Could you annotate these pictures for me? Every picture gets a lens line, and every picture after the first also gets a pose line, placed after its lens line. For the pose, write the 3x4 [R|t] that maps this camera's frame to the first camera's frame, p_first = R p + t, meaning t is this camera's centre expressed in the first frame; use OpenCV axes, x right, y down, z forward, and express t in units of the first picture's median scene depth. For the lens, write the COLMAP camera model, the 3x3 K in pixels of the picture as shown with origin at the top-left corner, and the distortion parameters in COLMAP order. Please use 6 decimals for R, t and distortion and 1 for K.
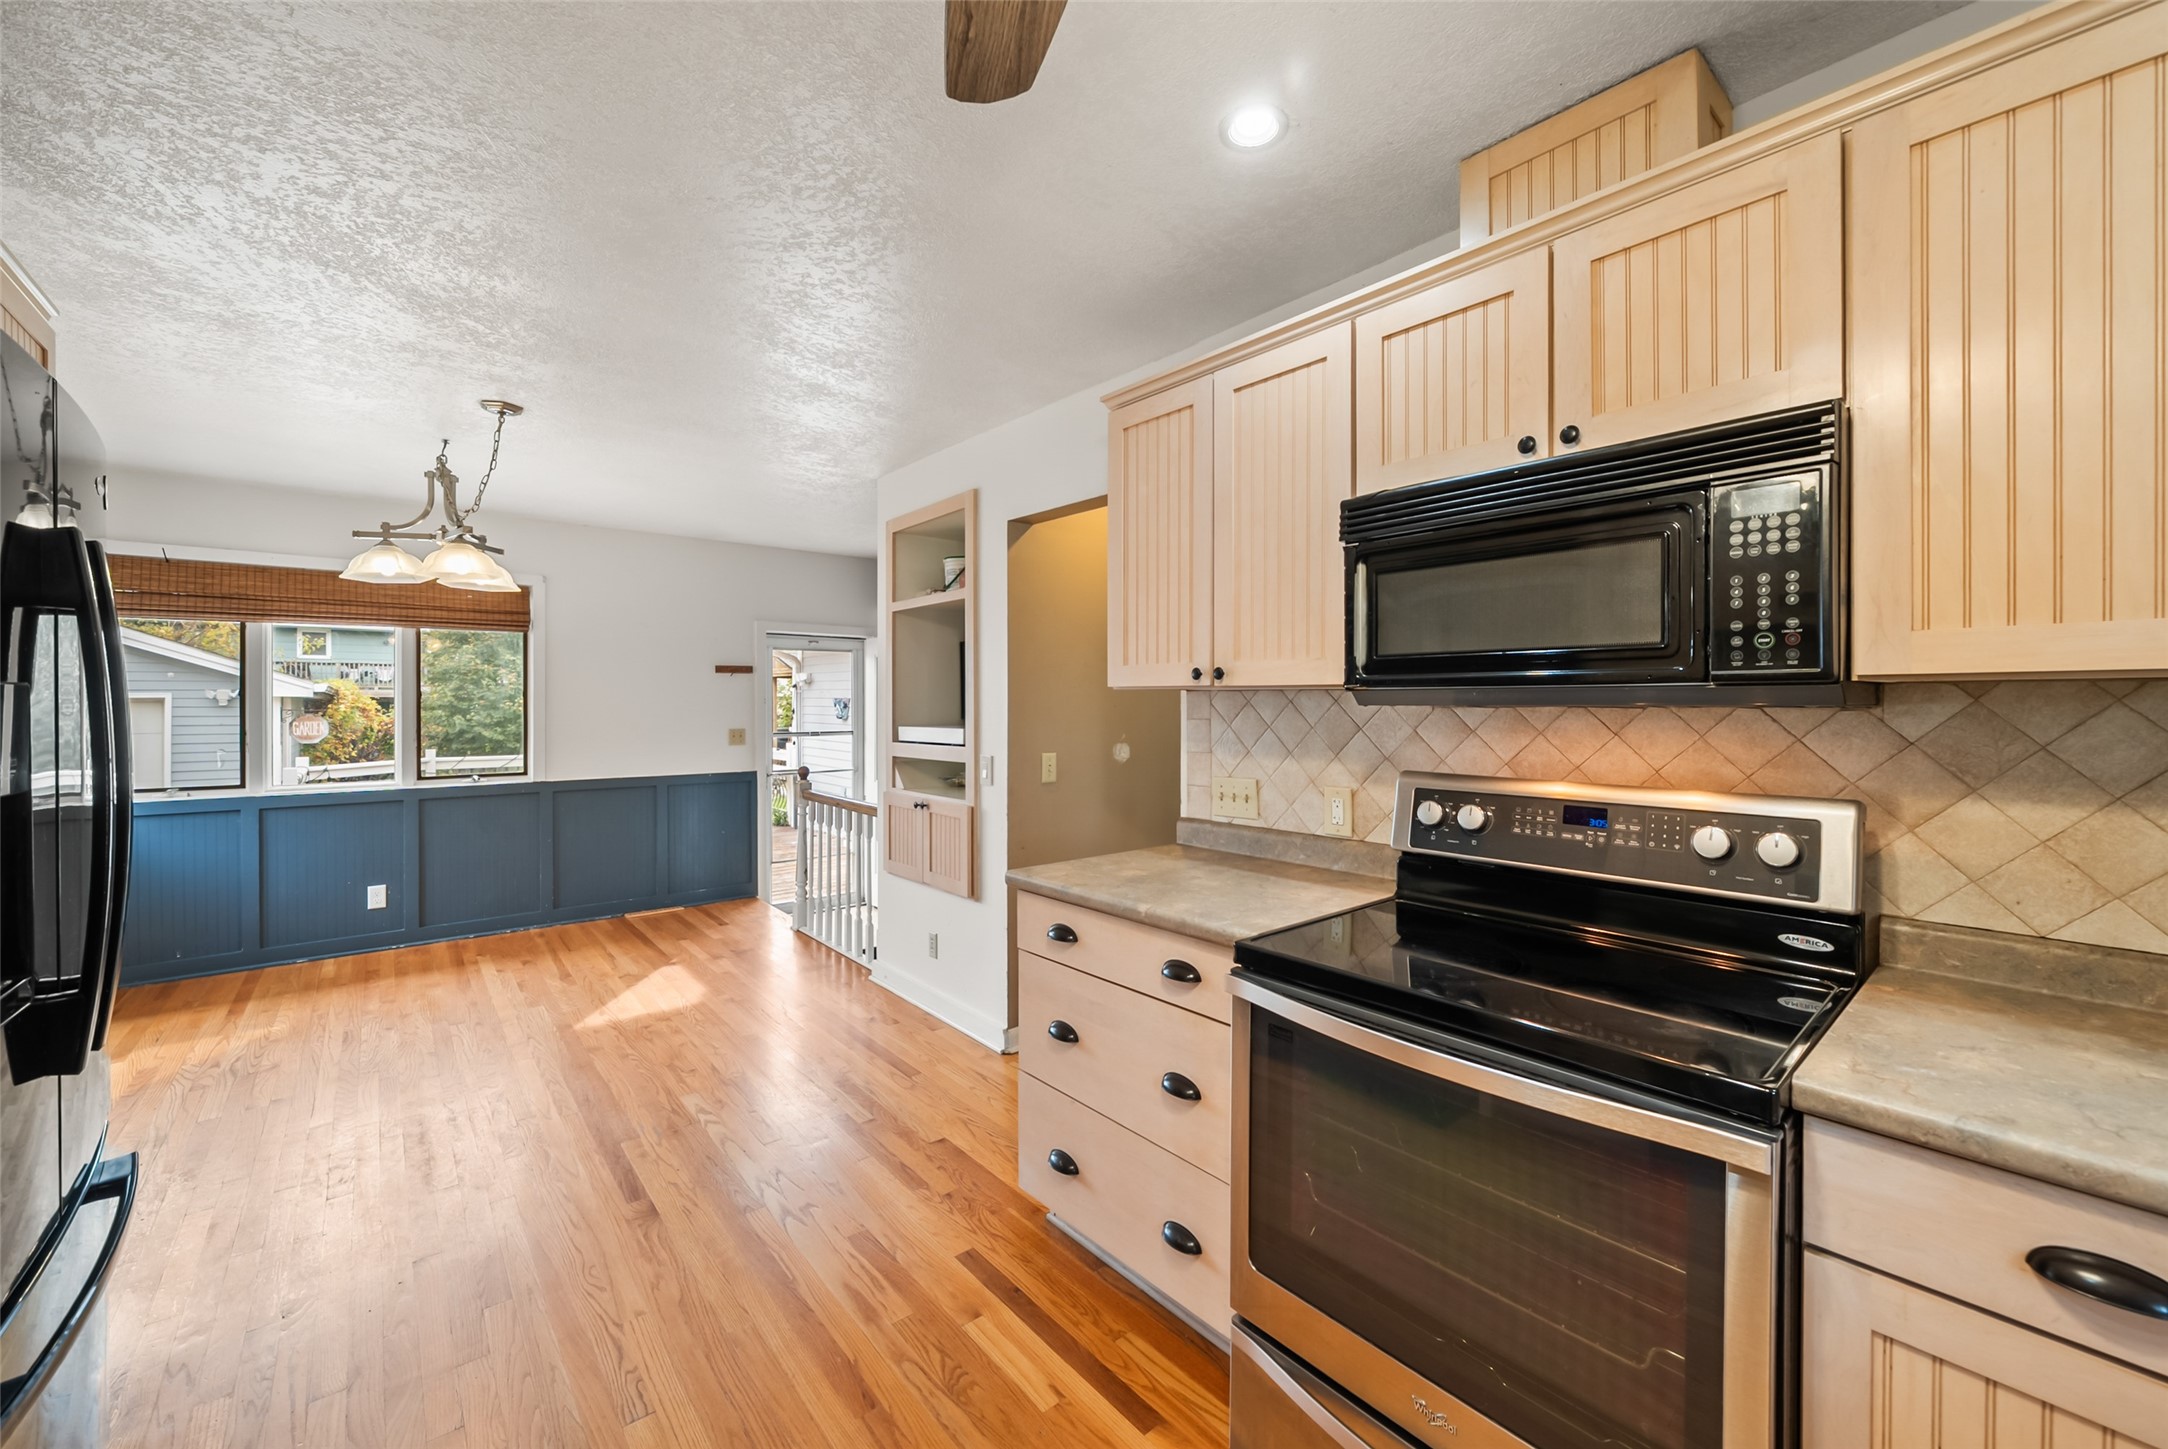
lens RADIAL K [[849.8, 0, 1071.5], [0, 849.8, 712.8], [0, 0, 1]] dist [-0.000493, -0.000081]
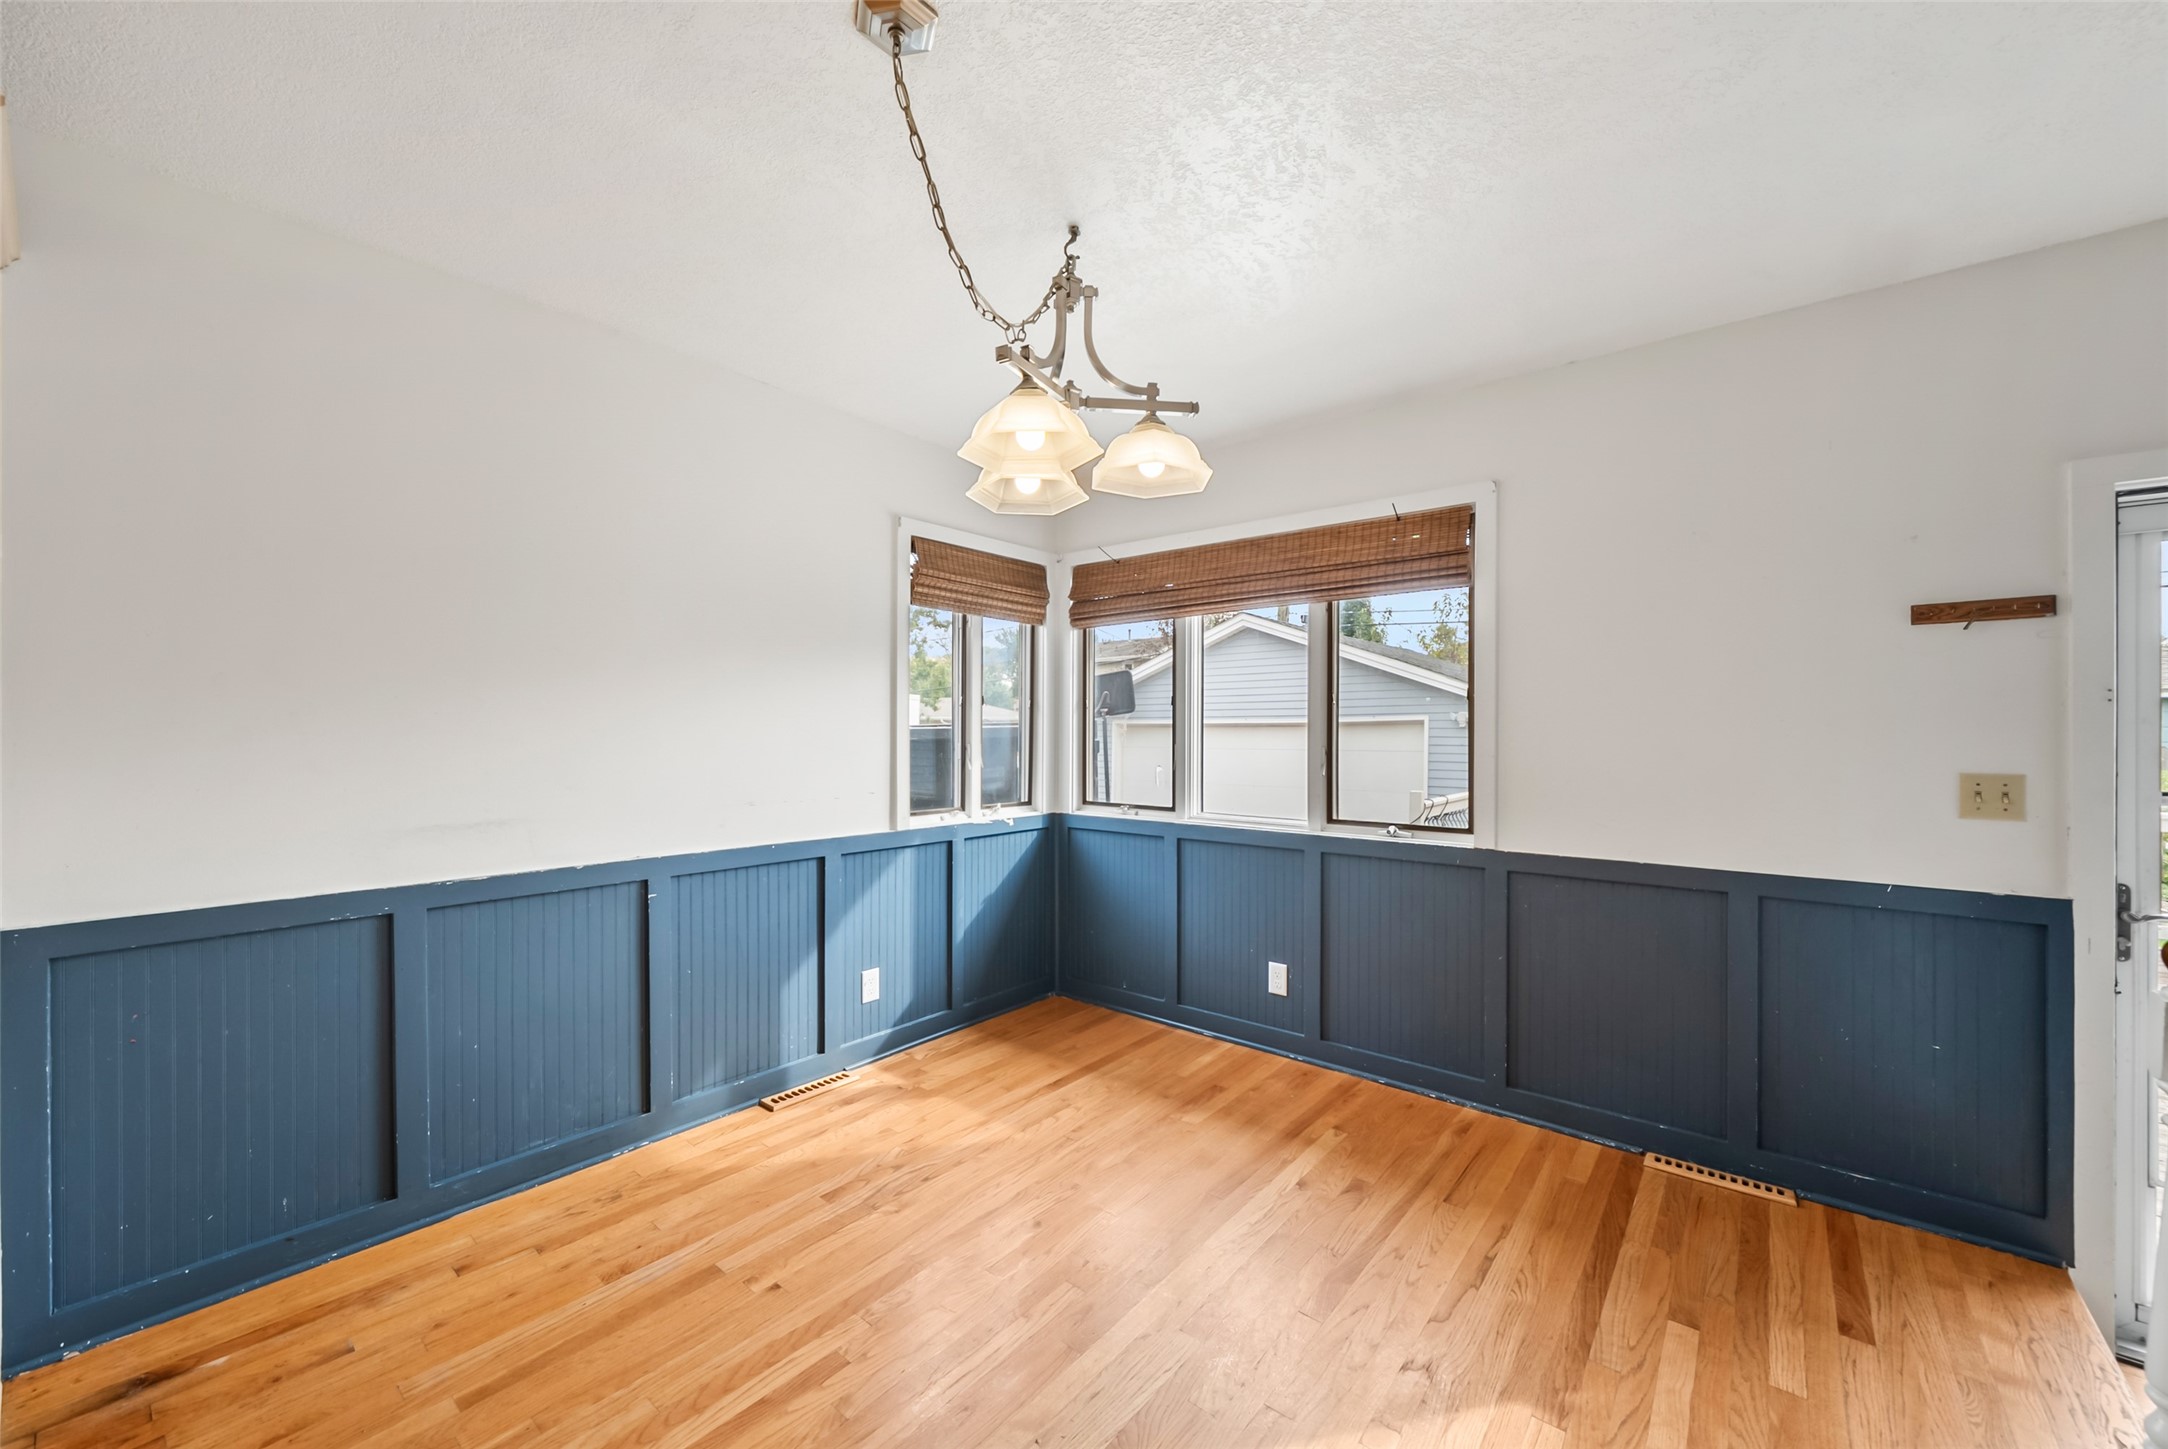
lens RADIAL K [[835.8, 0, 1084.0], [0, 835.8, 724.5], [0, 0, 1]] dist [-0.000276, 0.000094]
pose [[0.196817, -0.004746, -0.980429, -0.198688], [-0.015669, 0.999845, -0.007986, 0.011058], [0.980315, 0.016934, 0.196712, 0.909359]]
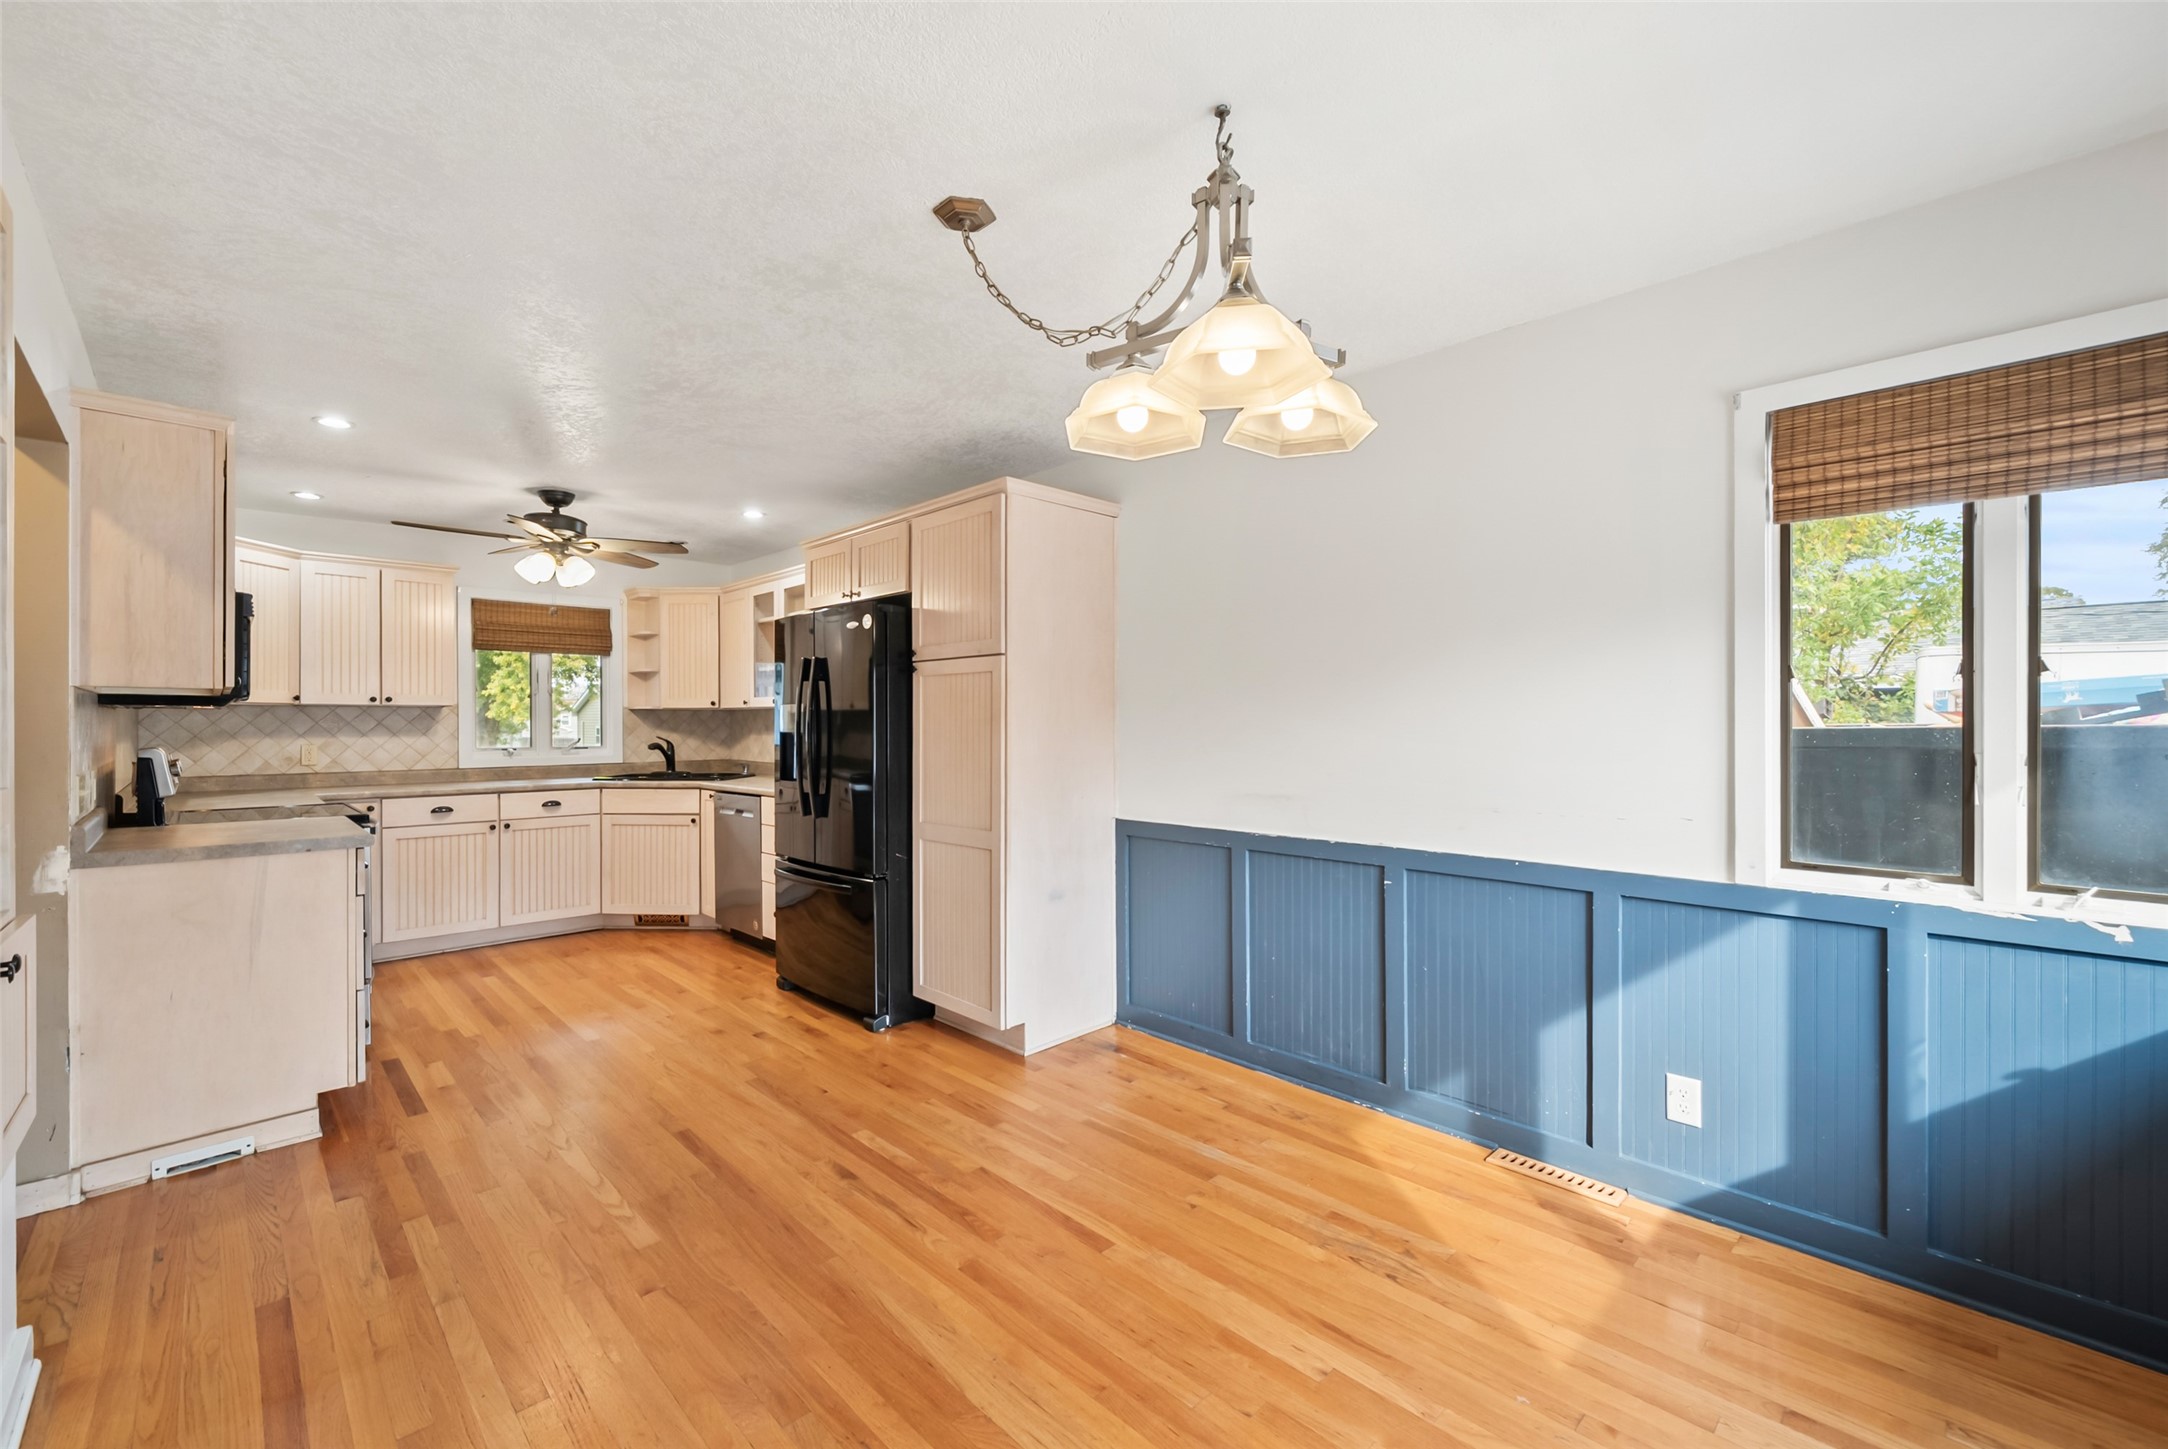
lens RADIAL K [[895.6, 0, 1059.0], [0, 895.6, 724.4], [0, 0, 1]] dist [-0.001668, -0.000504]
pose [[-0.997767, 0.002055, -0.066756, -0.628921], [0.001201, 0.999917, 0.012826, 0.002932], [0.066777, 0.012717, -0.997687, 1.491555]]
